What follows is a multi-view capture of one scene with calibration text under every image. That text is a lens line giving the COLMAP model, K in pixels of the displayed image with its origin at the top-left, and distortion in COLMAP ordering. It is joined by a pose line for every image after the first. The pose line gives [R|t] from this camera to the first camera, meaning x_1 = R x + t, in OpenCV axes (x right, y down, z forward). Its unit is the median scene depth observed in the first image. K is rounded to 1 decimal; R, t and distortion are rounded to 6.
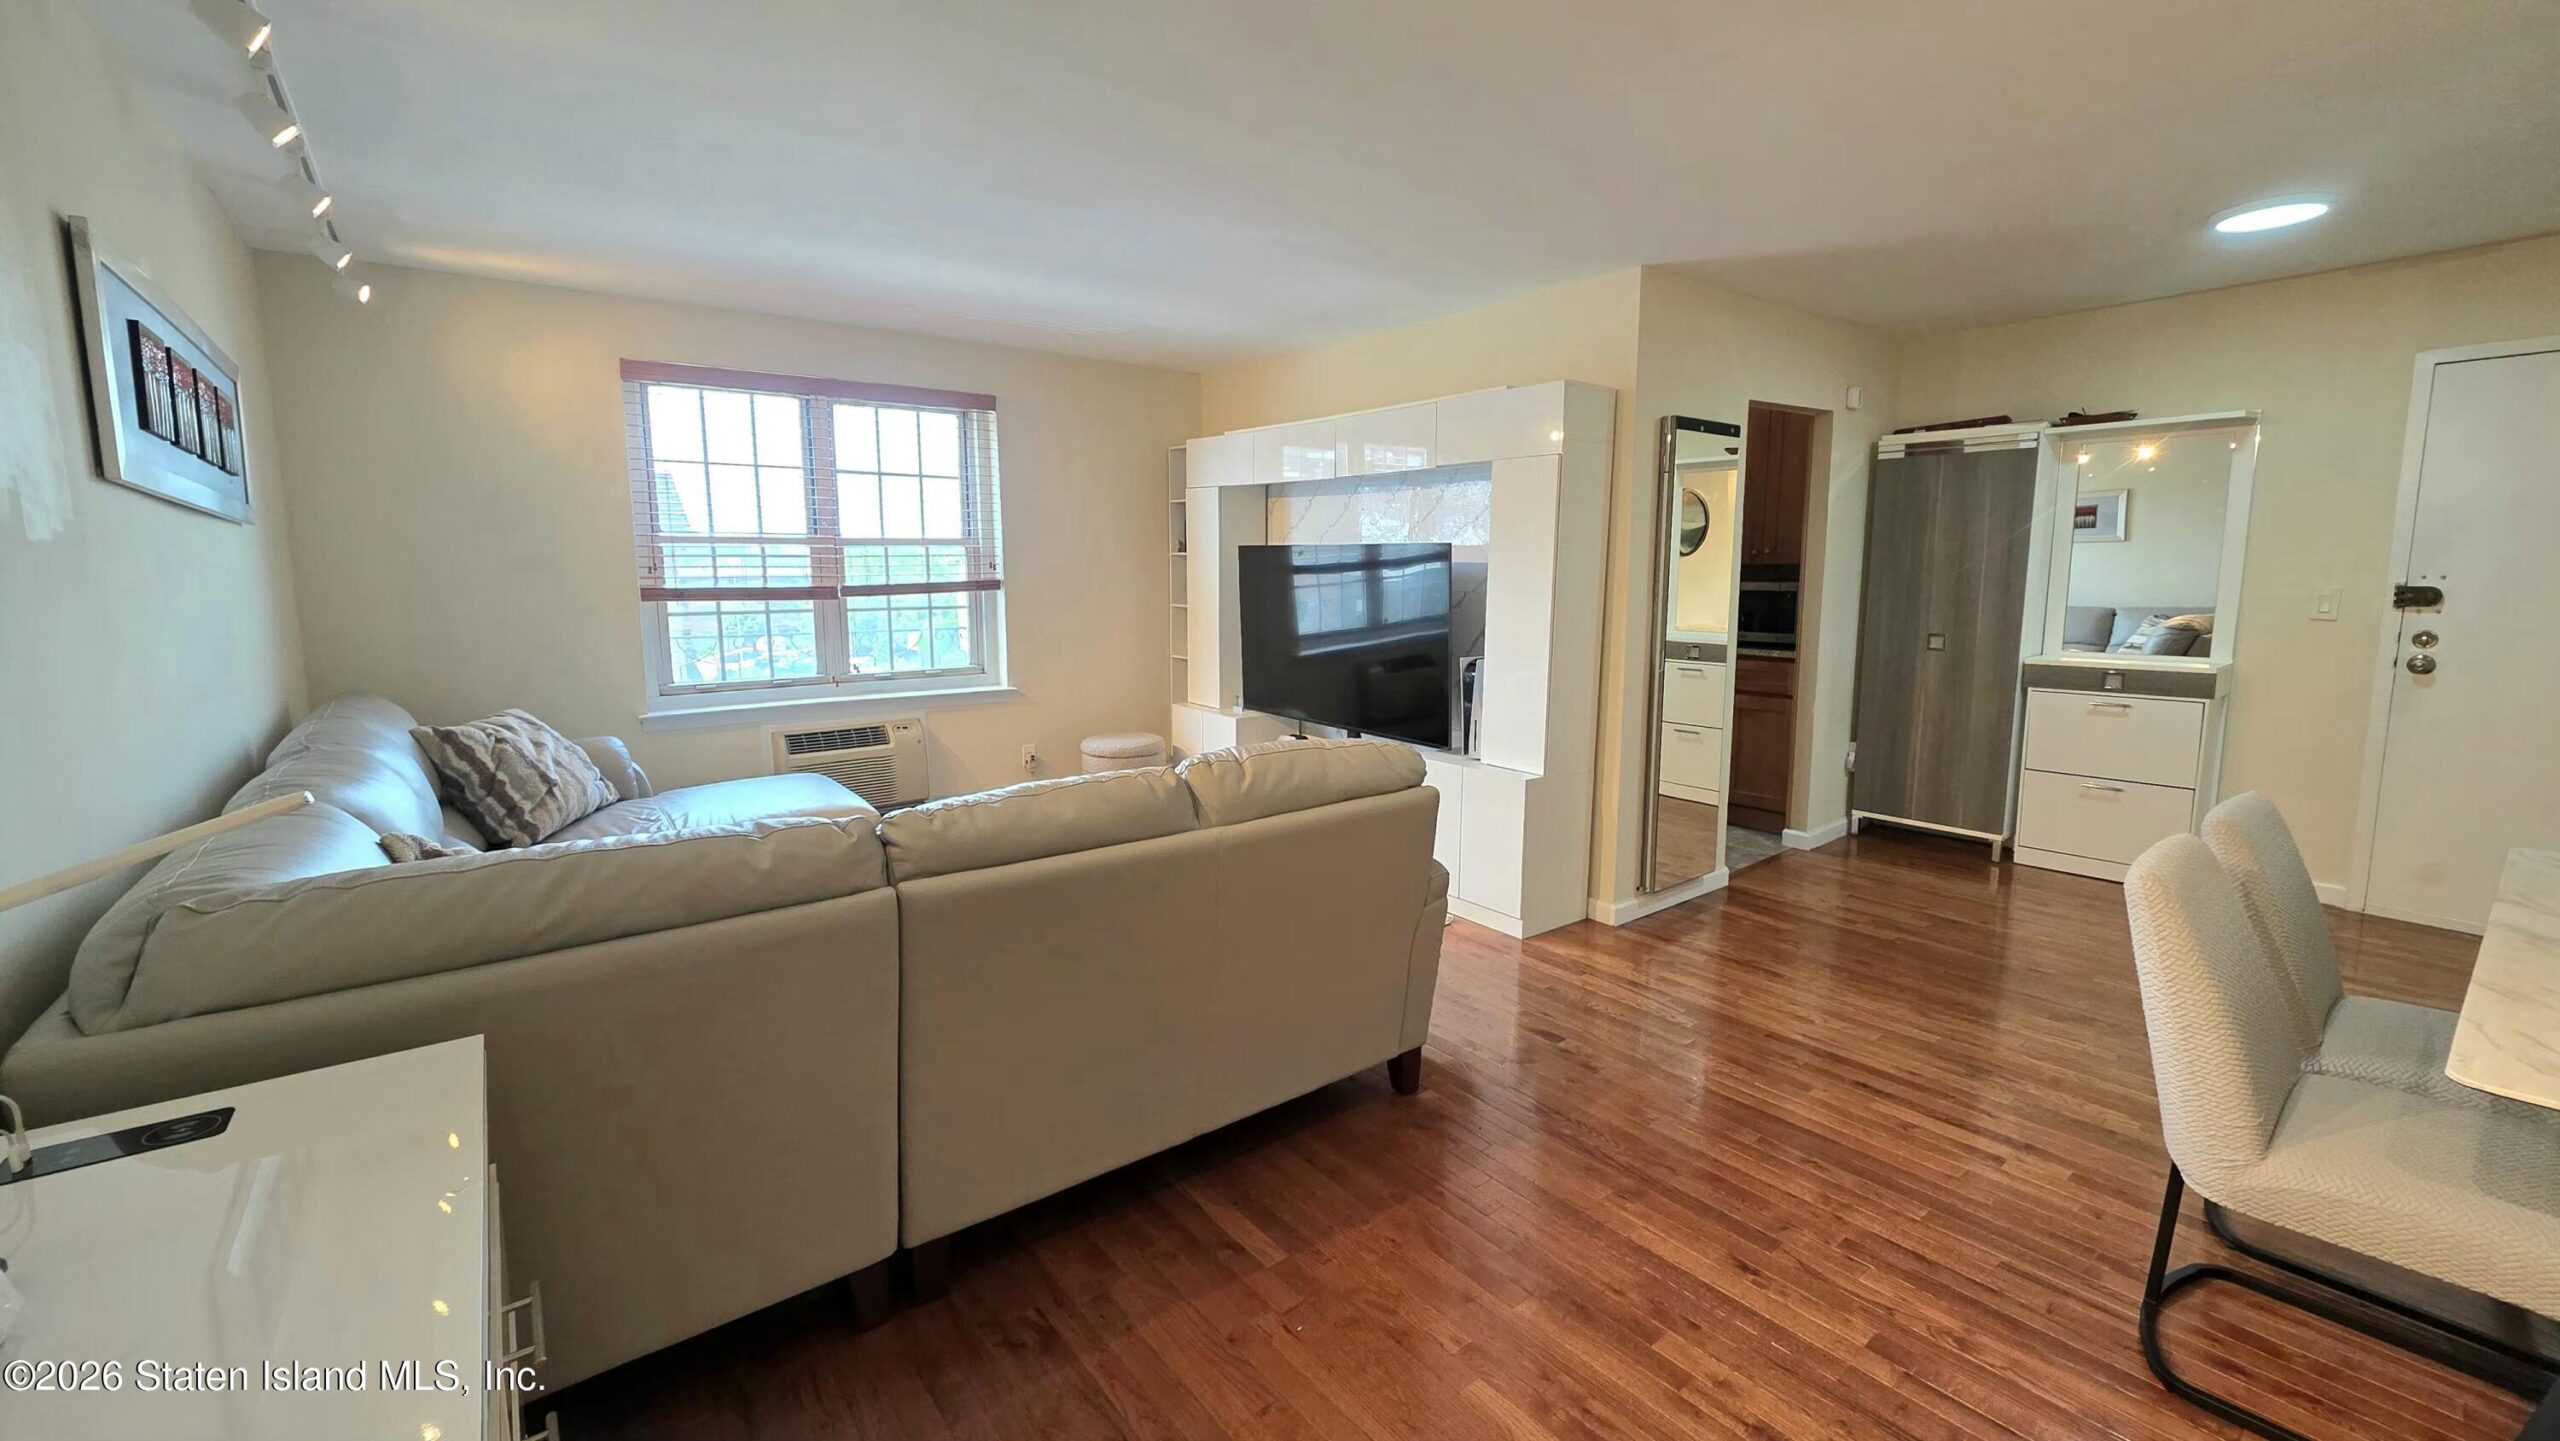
lens RADIAL K [[1026.8, 0, 1276.7], [0, 1026.8, 699.6], [0, 0, 1]] dist [0.000241, 0.000035]
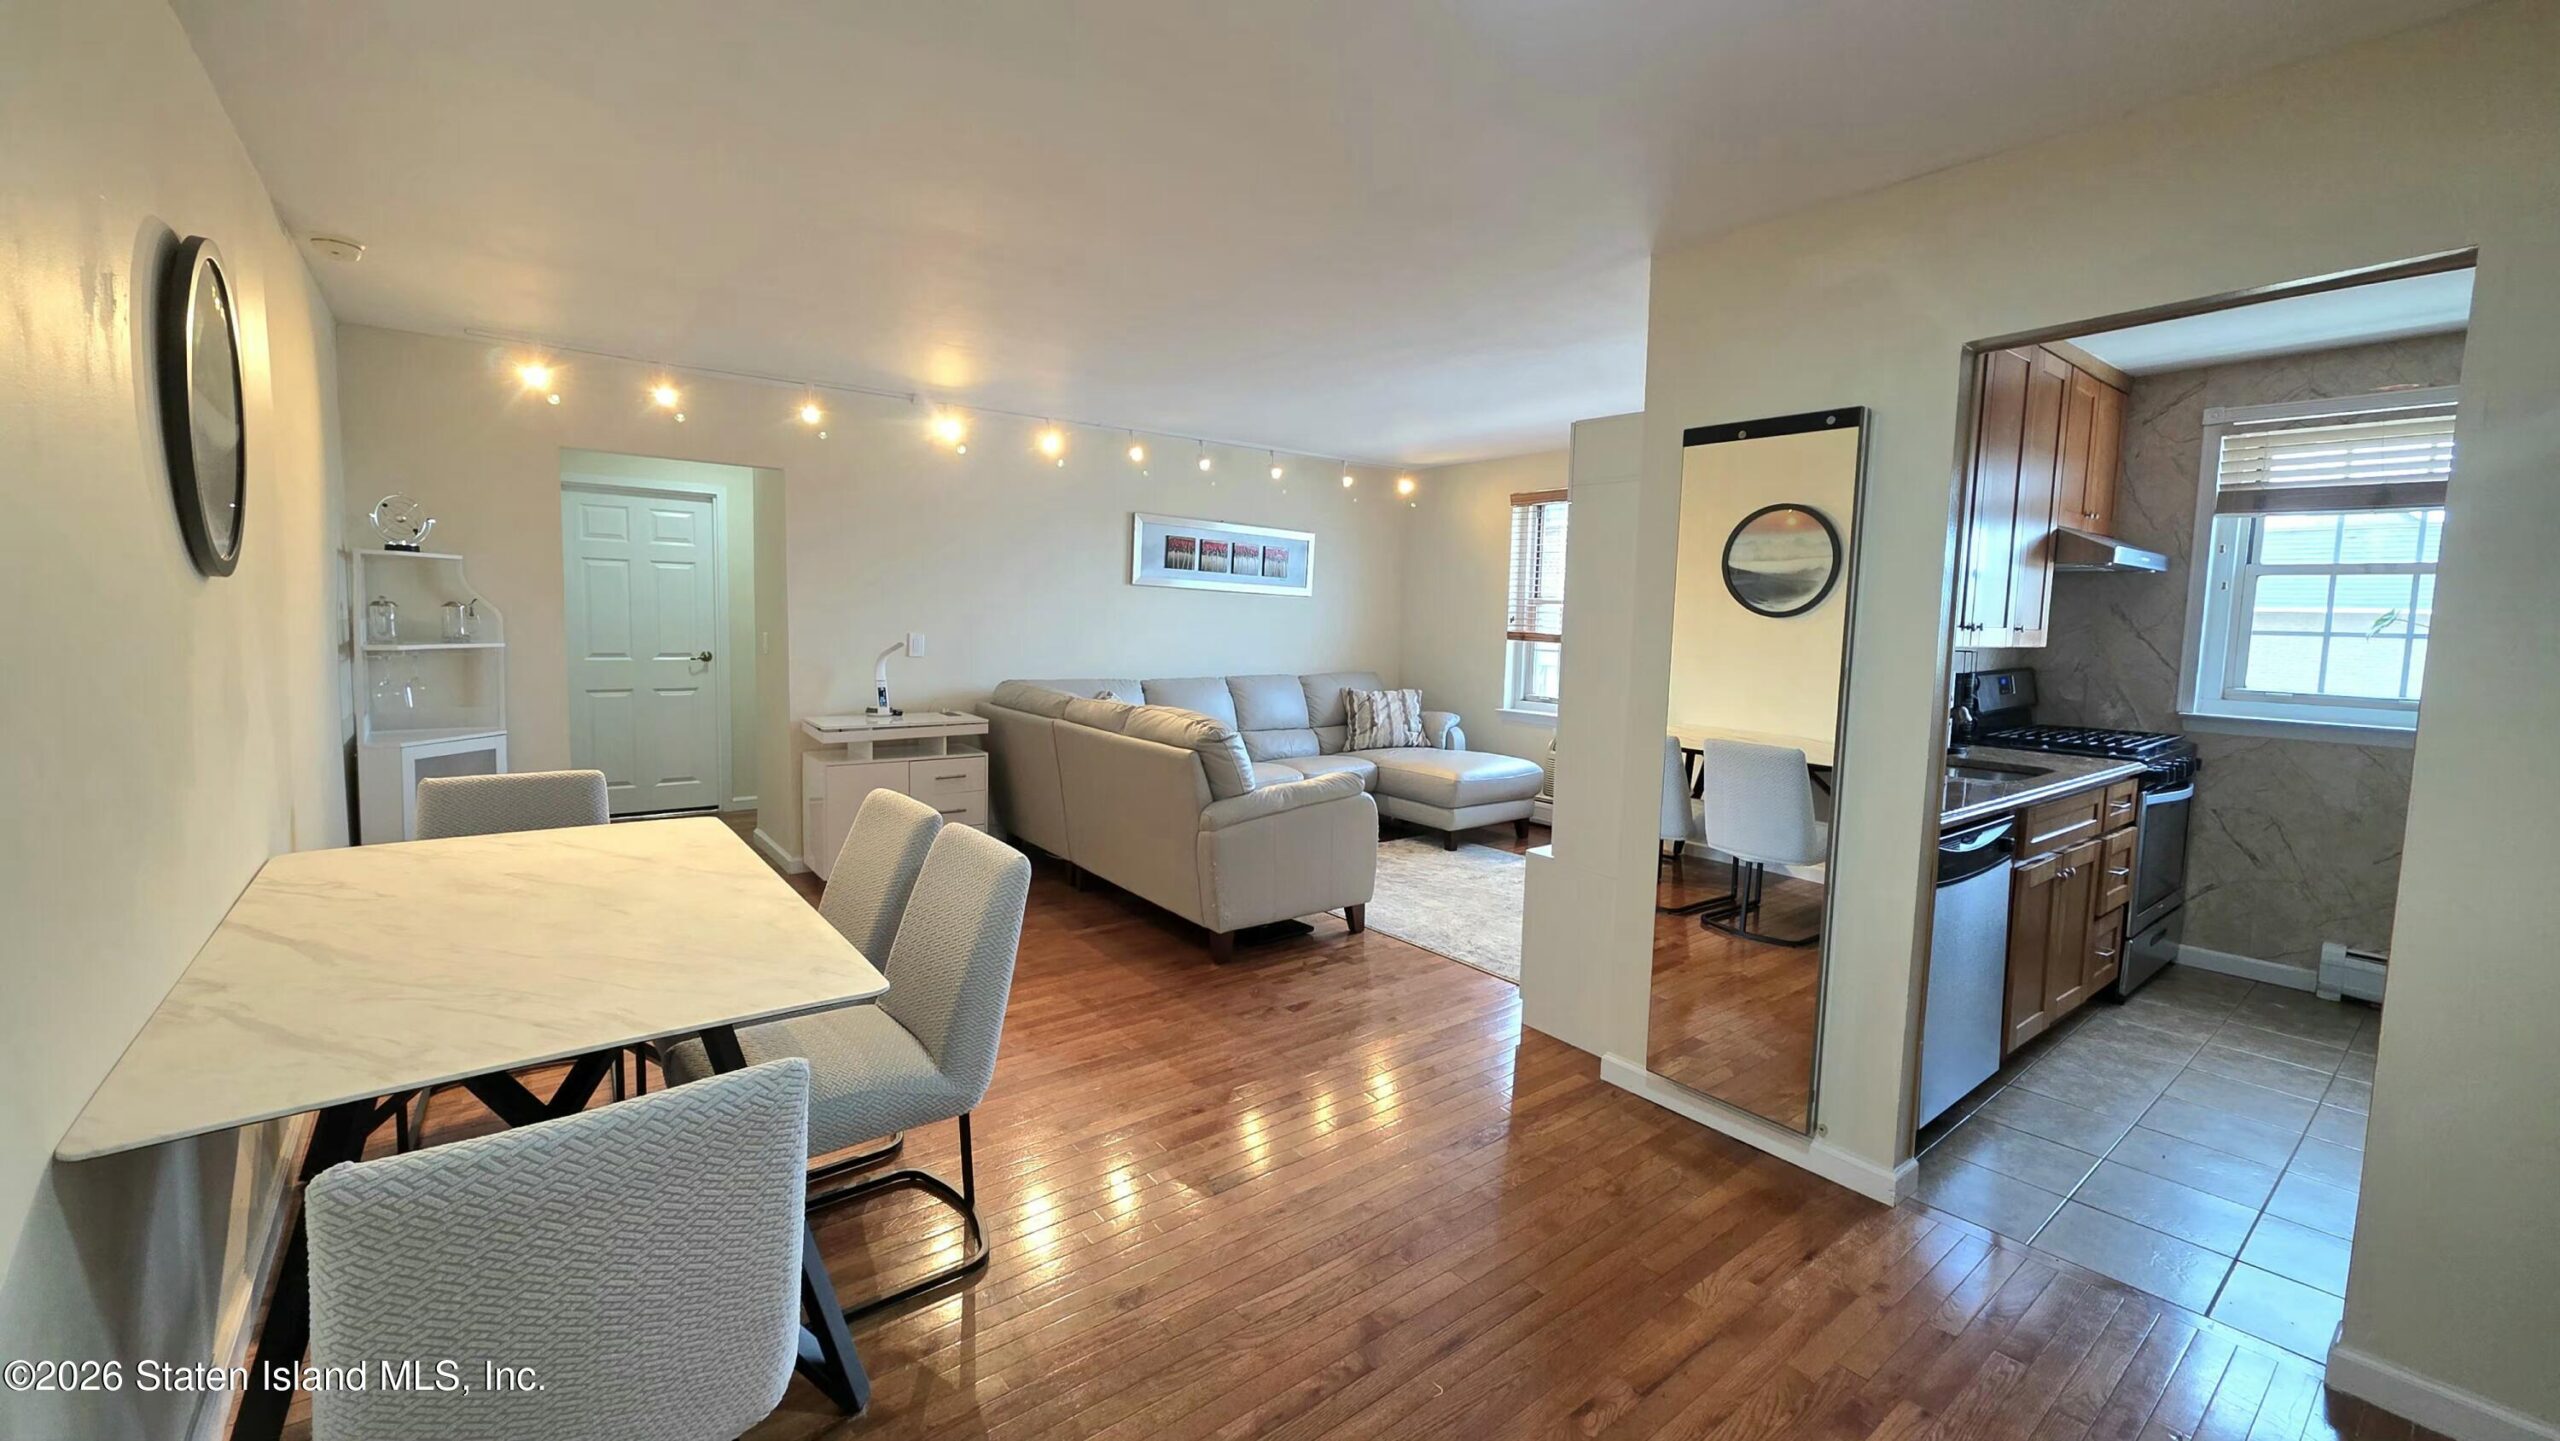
lens RADIAL K [[1012.2, 0, 1291.2], [0, 1012.2, 704.3], [0, 0, 1]] dist [0.001390, -0.000300]
pose [[0.000184, 0.096026, -0.995379, 1.061113], [-0.152318, 0.983767, 0.094878, -0.100864], [0.988332, 0.151596, 0.014808, 0.688703]]
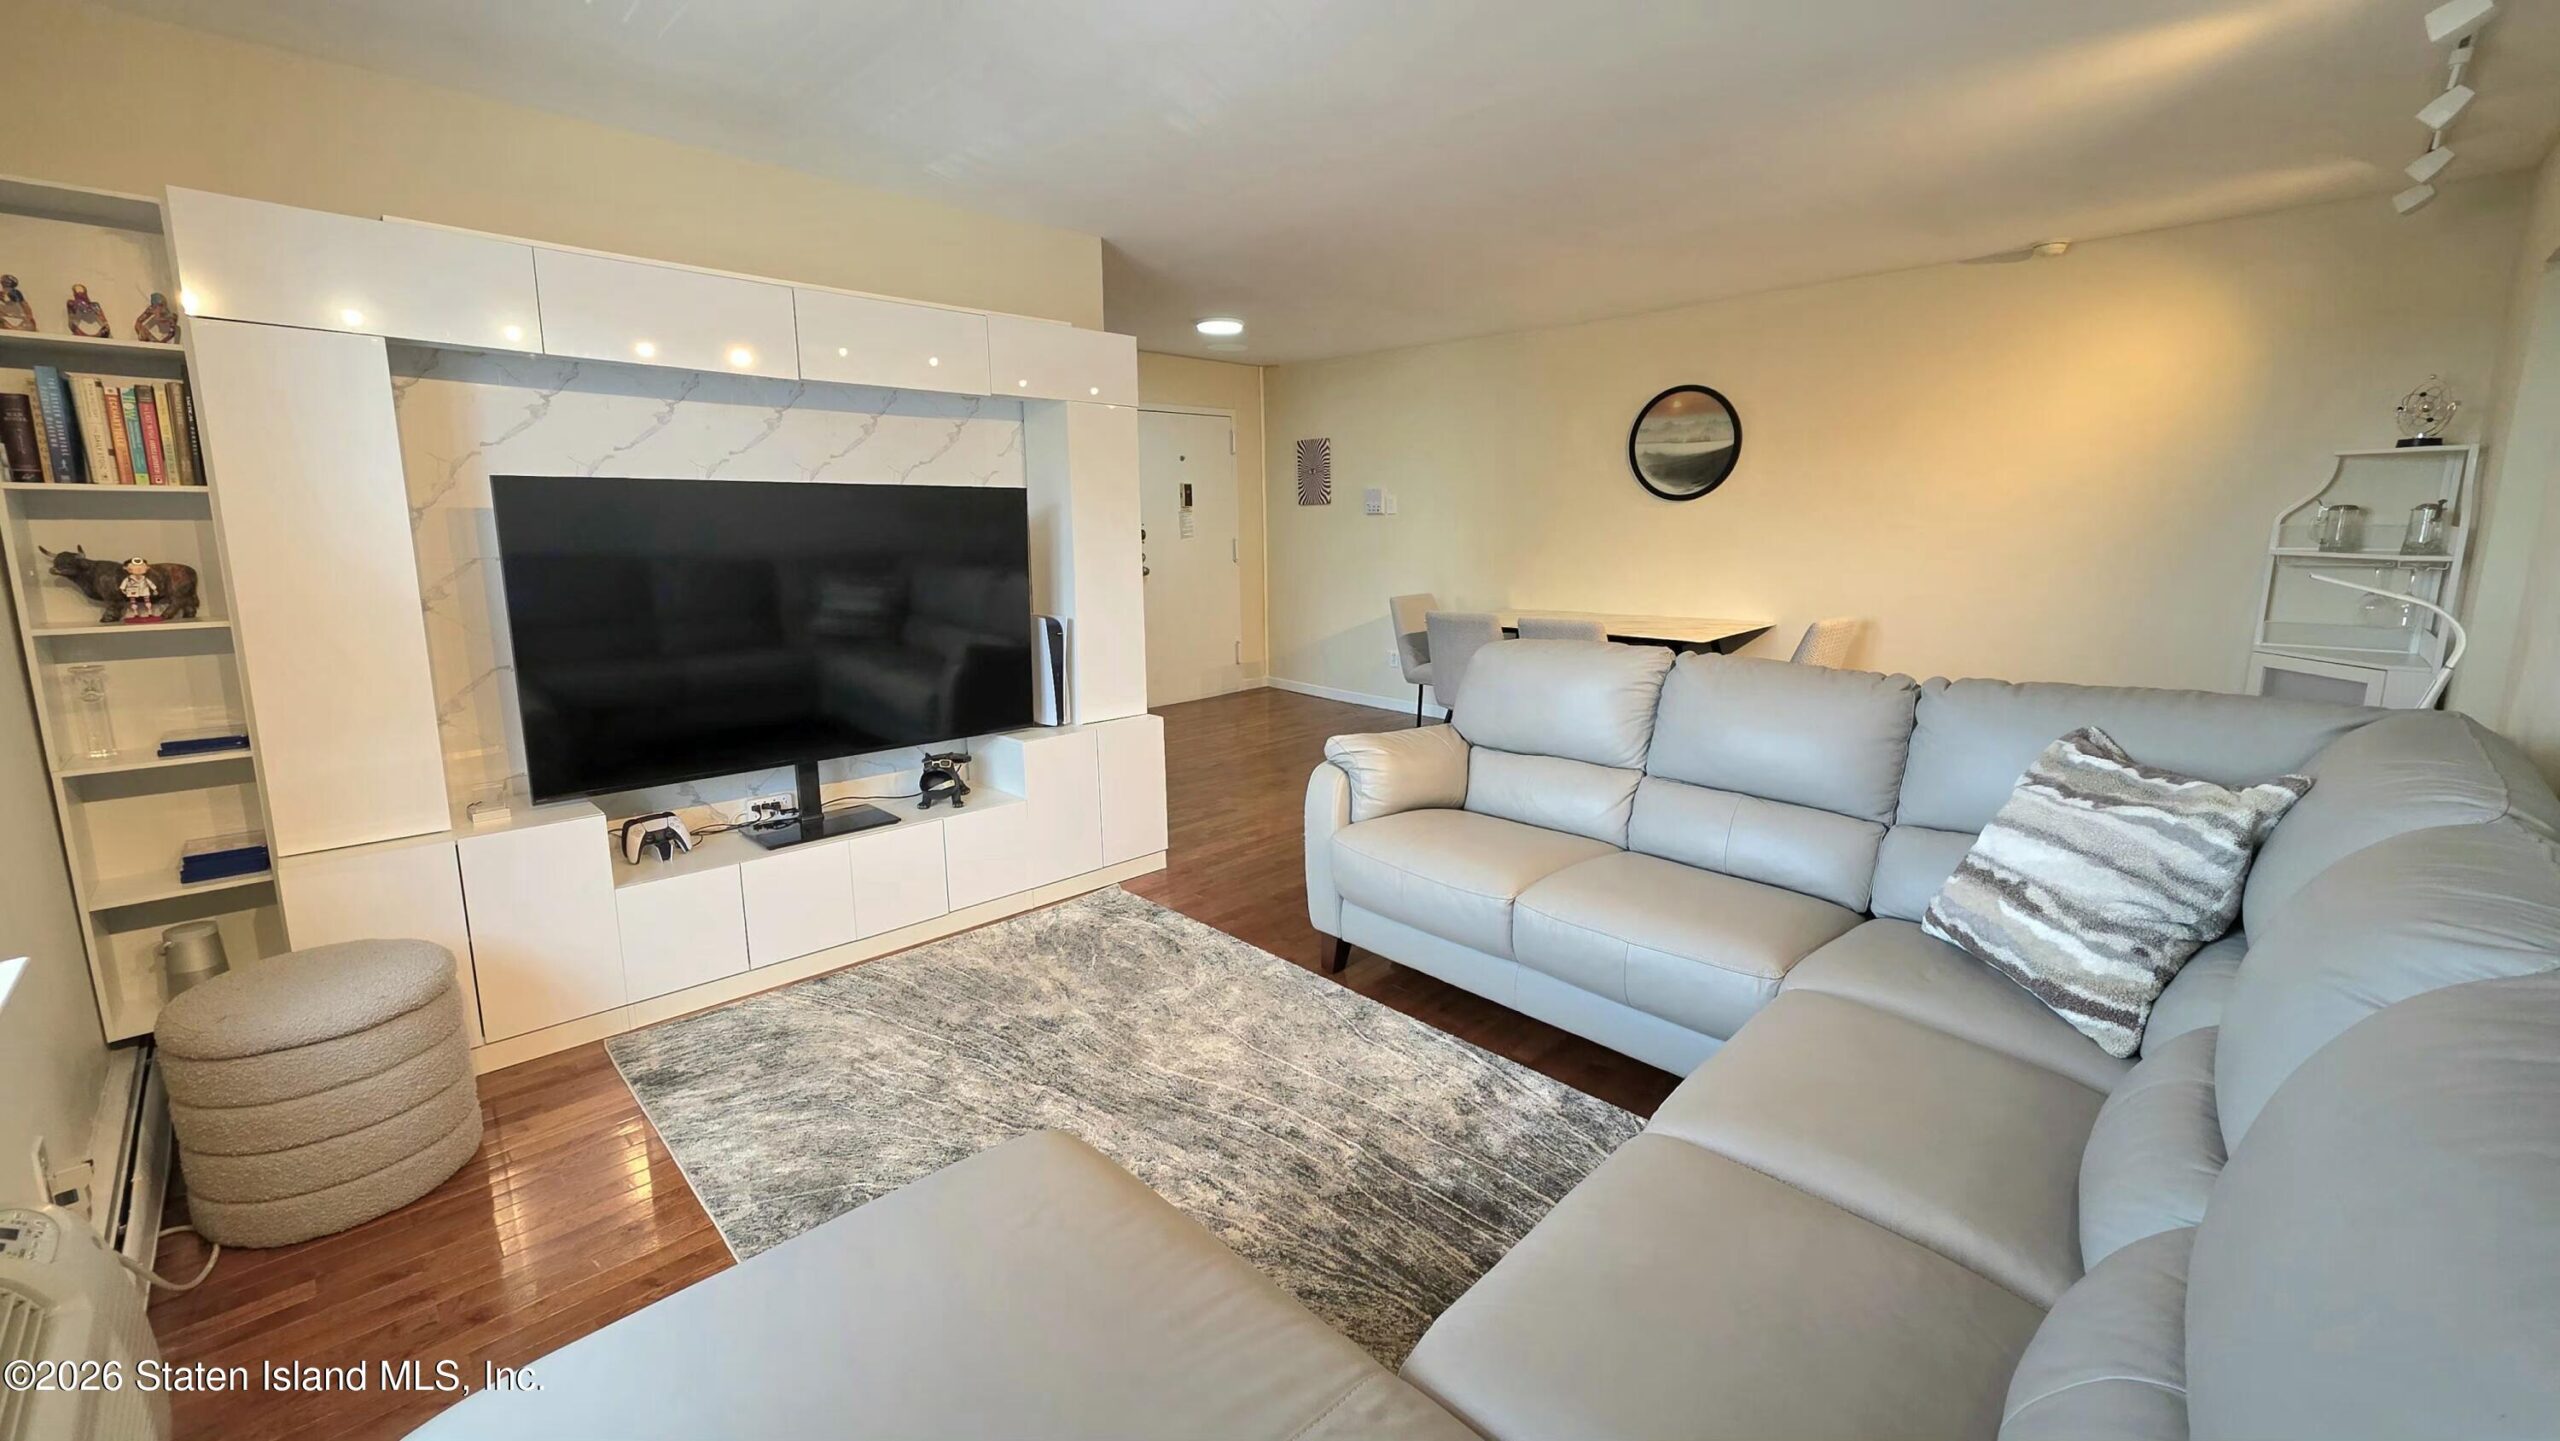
lens RADIAL K [[1026.8, 0, 1276.7], [0, 1026.8, 699.6], [0, 0, 1]] dist [0.000241, 0.000035]
pose [[-0.106435, -0.165079, 0.980521, -0.763121], [0.140640, 0.973709, 0.179198, -0.101280], [-0.984323, 0.156973, -0.080420, 0.888076]]
